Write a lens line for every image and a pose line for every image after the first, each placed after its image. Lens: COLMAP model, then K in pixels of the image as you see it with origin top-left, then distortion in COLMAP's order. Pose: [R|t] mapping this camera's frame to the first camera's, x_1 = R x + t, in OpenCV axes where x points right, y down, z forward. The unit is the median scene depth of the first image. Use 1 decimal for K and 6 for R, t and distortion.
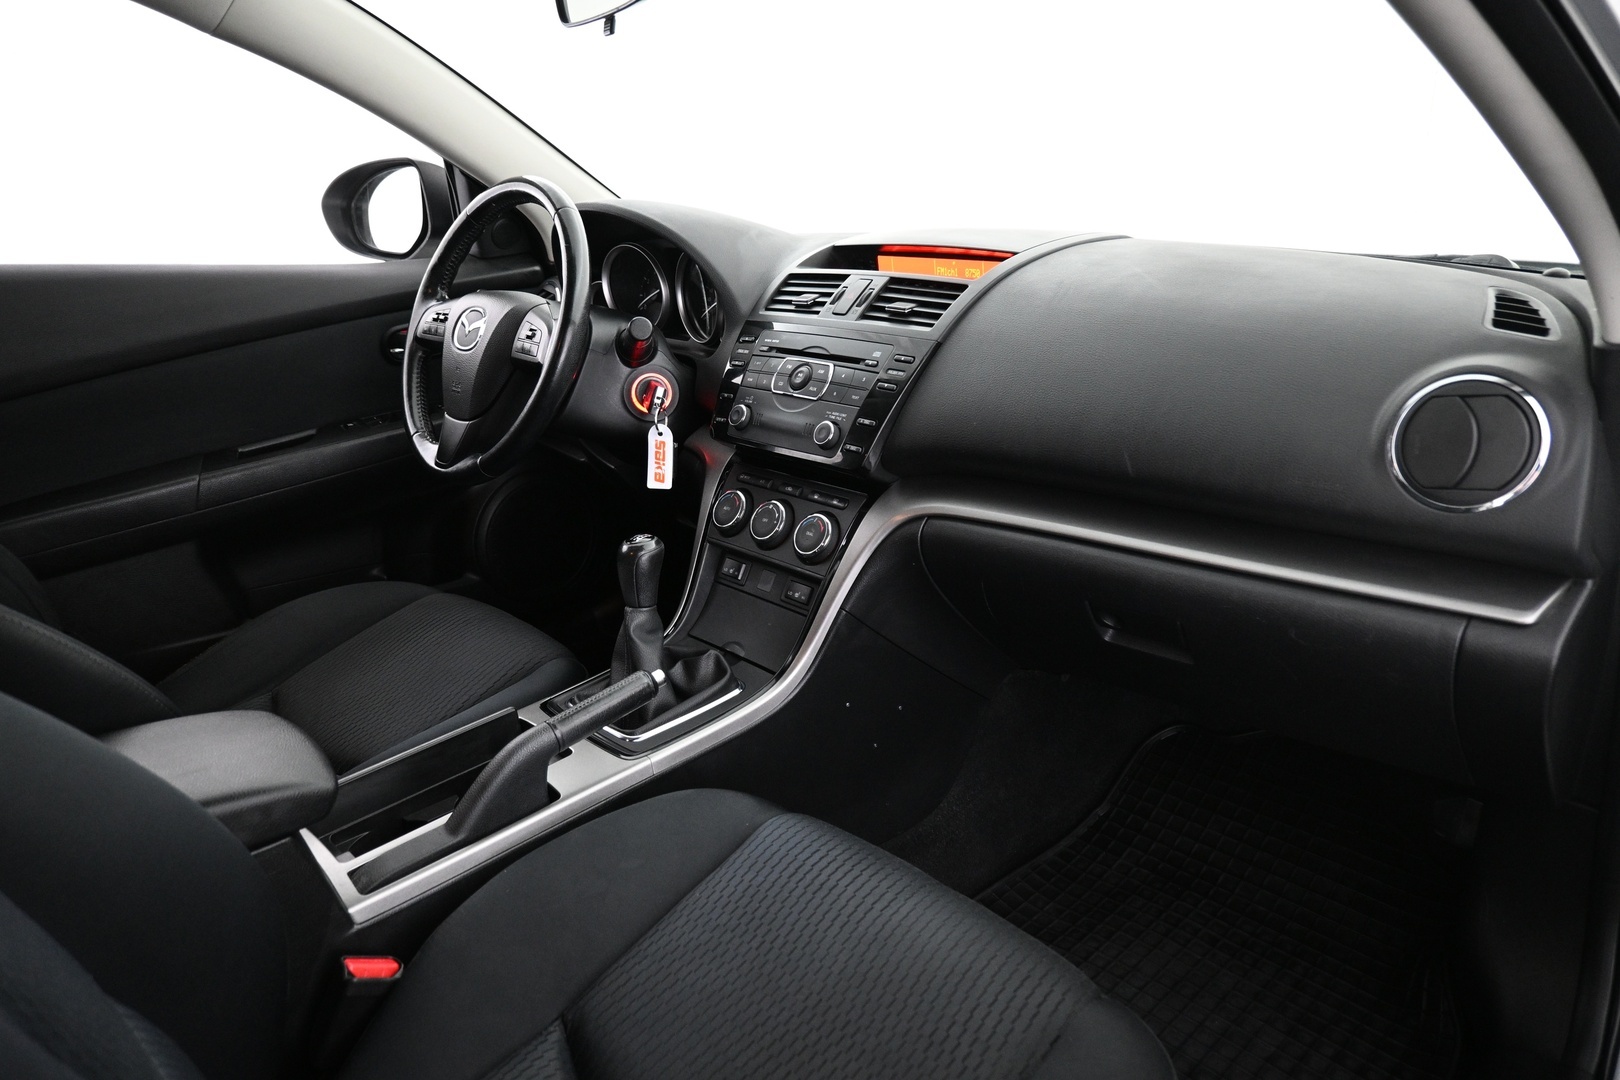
lens RADIAL K [[1093.7, 0, 810.0], [0, 1093.7, 540.0], [0, 0, 1]] dist [-0.010339, -0.002507]
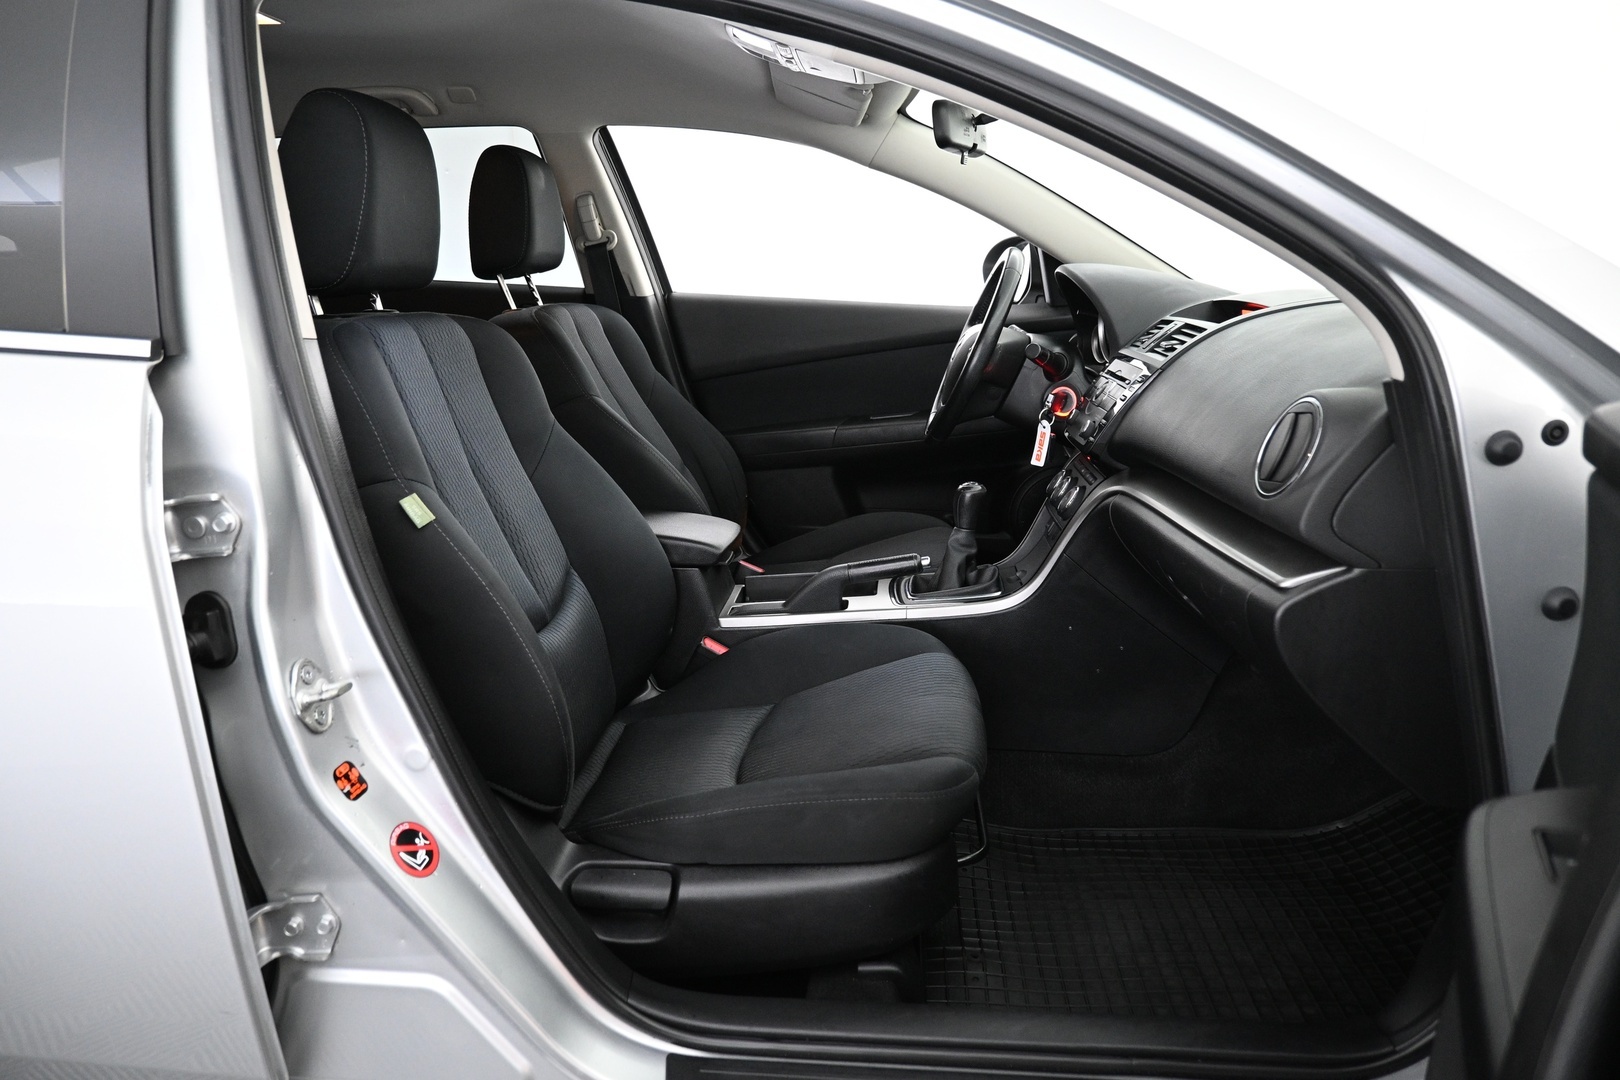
lens RADIAL K [[1093.7, 0, 810.0], [0, 1093.7, 540.0], [0, 0, 1]] dist [-0.010339, -0.002507]
pose [[0.664117, 0.185401, -0.724276, 0.706914], [-0.228566, 0.972730, 0.039420, 0.057989], [0.711833, 0.139365, 0.688383, -0.163882]]
